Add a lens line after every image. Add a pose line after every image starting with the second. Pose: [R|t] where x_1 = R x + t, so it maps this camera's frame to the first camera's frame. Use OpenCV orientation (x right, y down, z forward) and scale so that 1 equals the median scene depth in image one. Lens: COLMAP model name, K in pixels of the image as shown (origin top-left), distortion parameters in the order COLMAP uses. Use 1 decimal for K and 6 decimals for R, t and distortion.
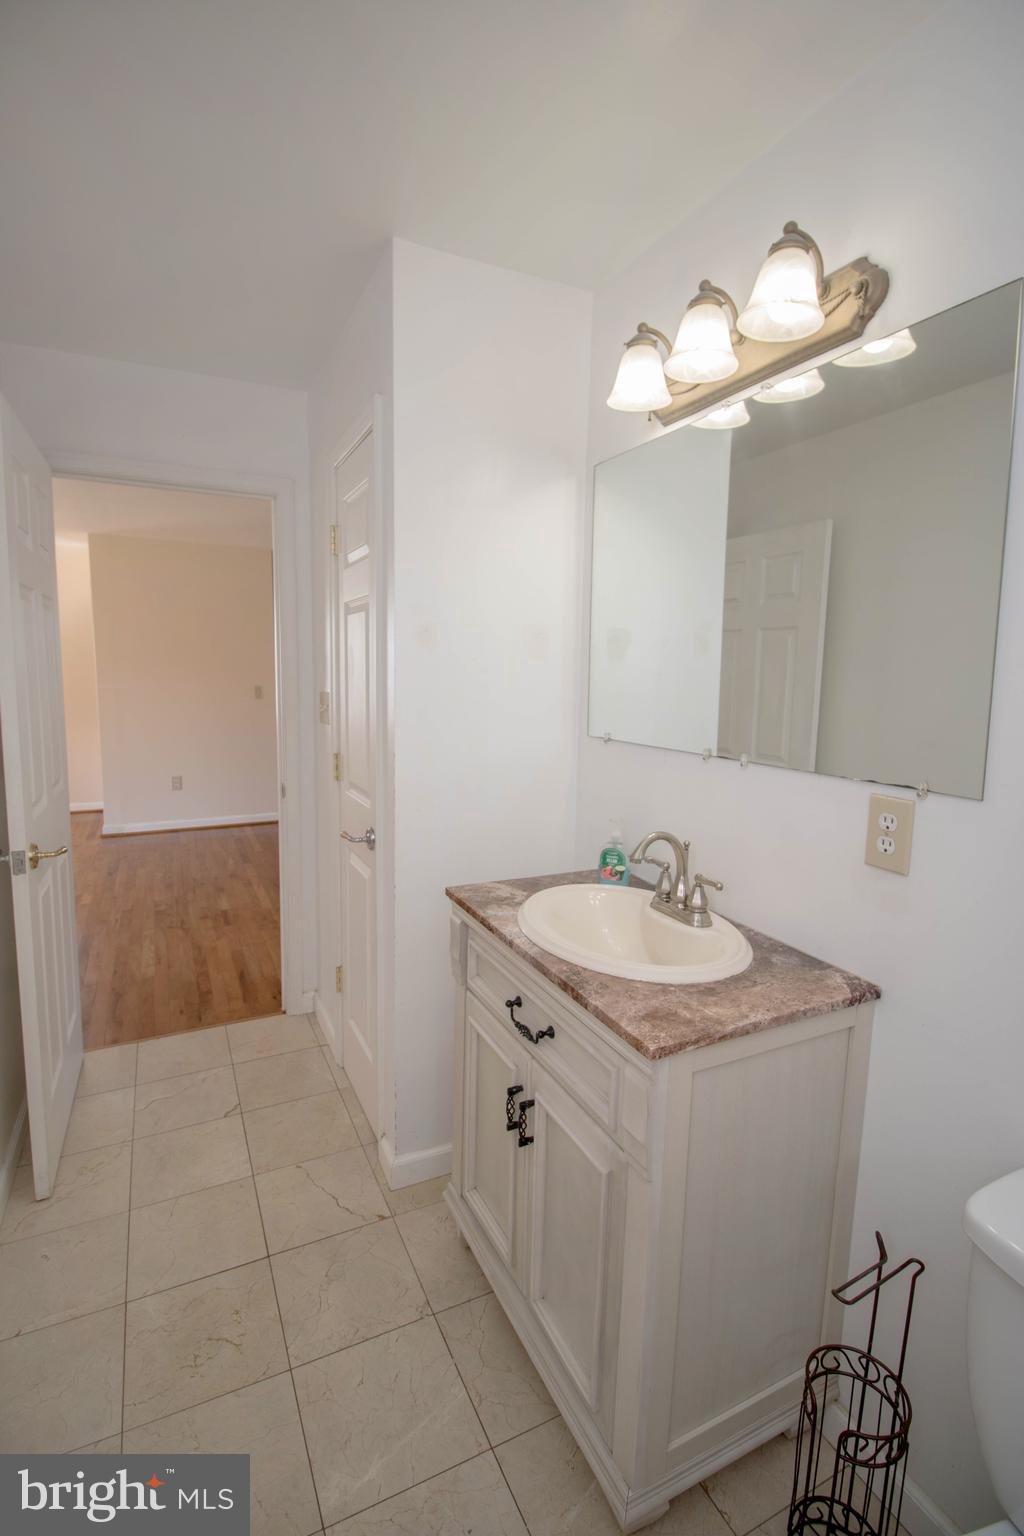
lens RADIAL K [[711.9, 0, 512.8], [0, 711.9, 759.3], [0, 0, 1]] dist [-0.001216, -0.011861]
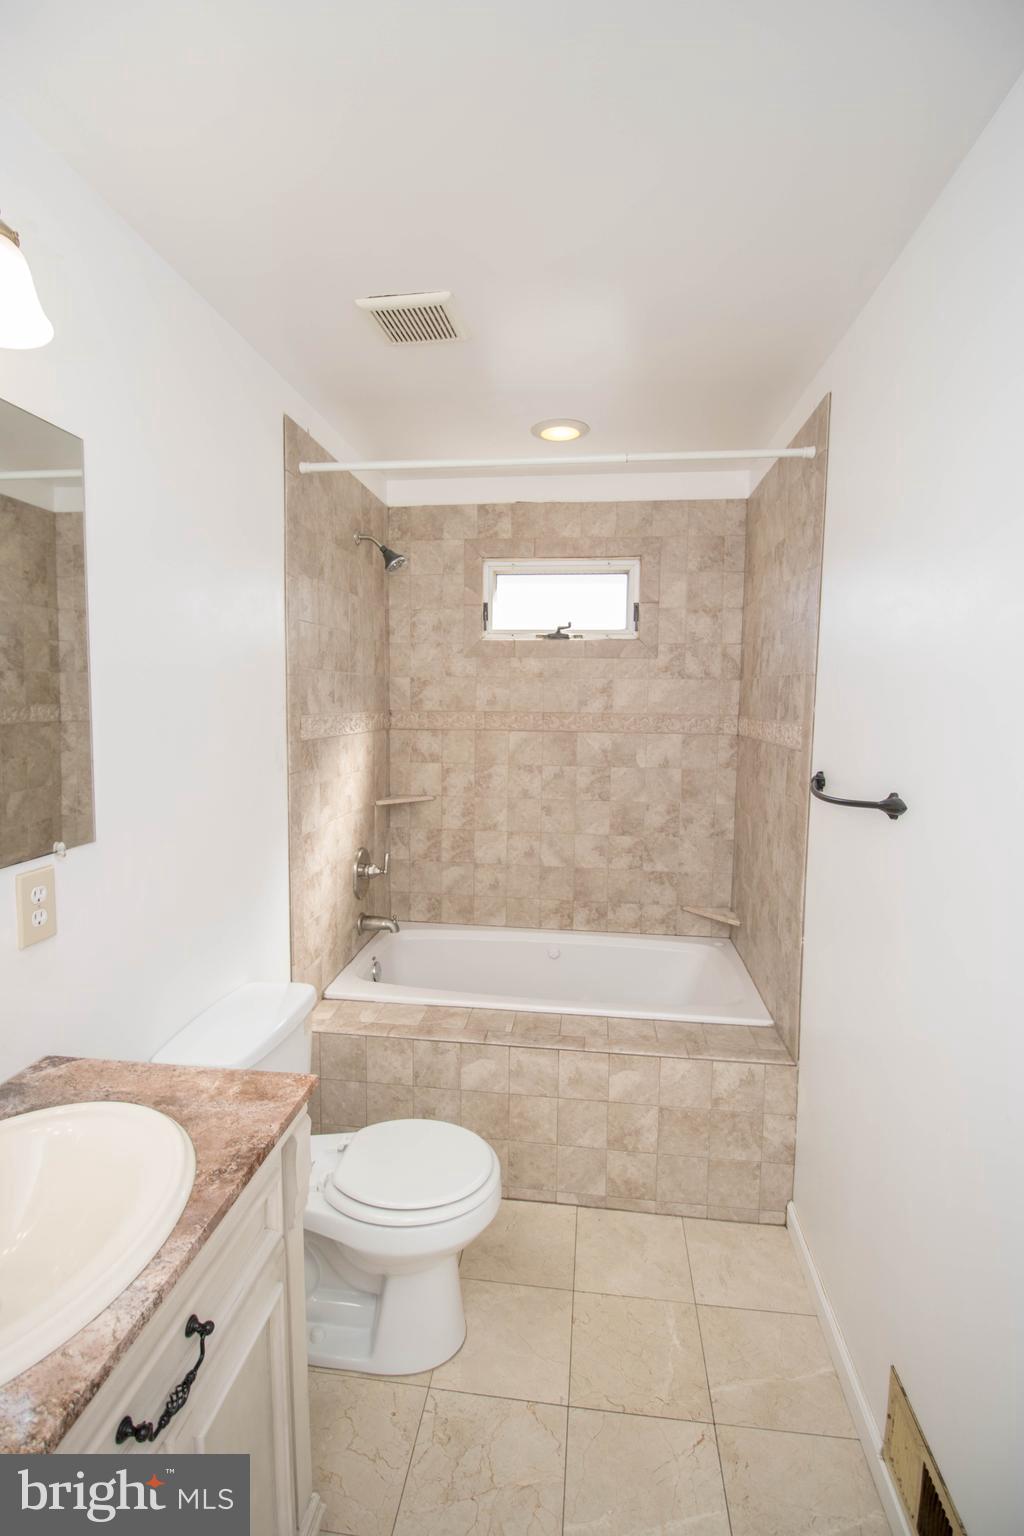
lens RADIAL K [[711.9, 0, 512.8], [0, 711.9, 759.3], [0, 0, 1]] dist [-0.001216, -0.011861]
pose [[-0.836933, -0.075194, 0.542115, -0.562530], [0.045106, 0.977671, 0.205244, -0.273599], [-0.545443, 0.196228, -0.814854, 1.407820]]
